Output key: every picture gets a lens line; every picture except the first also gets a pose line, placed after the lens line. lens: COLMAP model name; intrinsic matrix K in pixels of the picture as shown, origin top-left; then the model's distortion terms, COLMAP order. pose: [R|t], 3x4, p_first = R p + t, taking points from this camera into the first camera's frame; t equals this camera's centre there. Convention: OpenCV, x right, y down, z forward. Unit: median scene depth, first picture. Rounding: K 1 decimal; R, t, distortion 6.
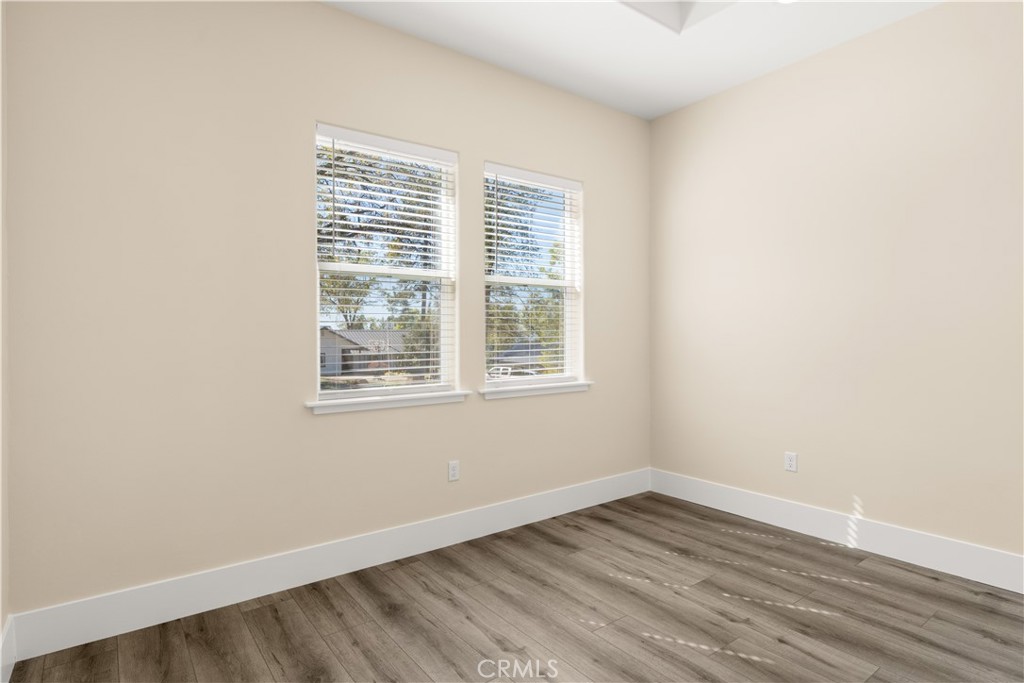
lens RADIAL K [[540.5, 0, 492.3], [0, 540.5, 334.2], [0, 0, 1]] dist [-0.004558, 0.000743]
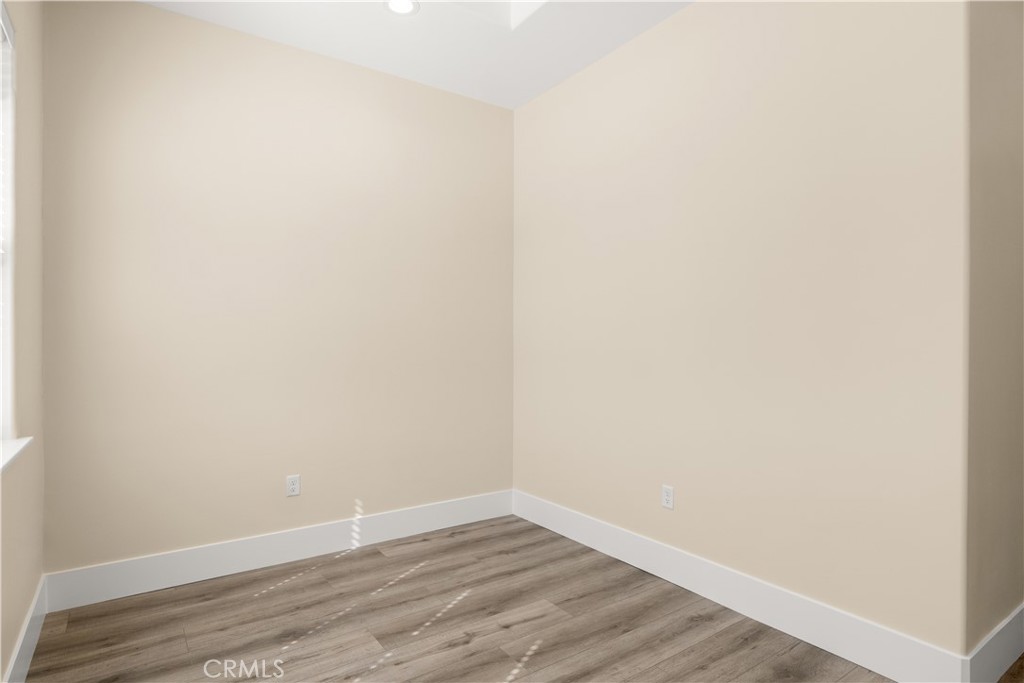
lens RADIAL K [[540.5, 0, 503.8], [0, 540.5, 354.2], [0, 0, 1]] dist [-0.004558, 0.000743]
pose [[0.022858, -0.008642, 0.999701, -0.433263], [-0.002063, 0.999960, 0.008691, 0.001470], [-0.999737, -0.002261, 0.022839, 0.756219]]
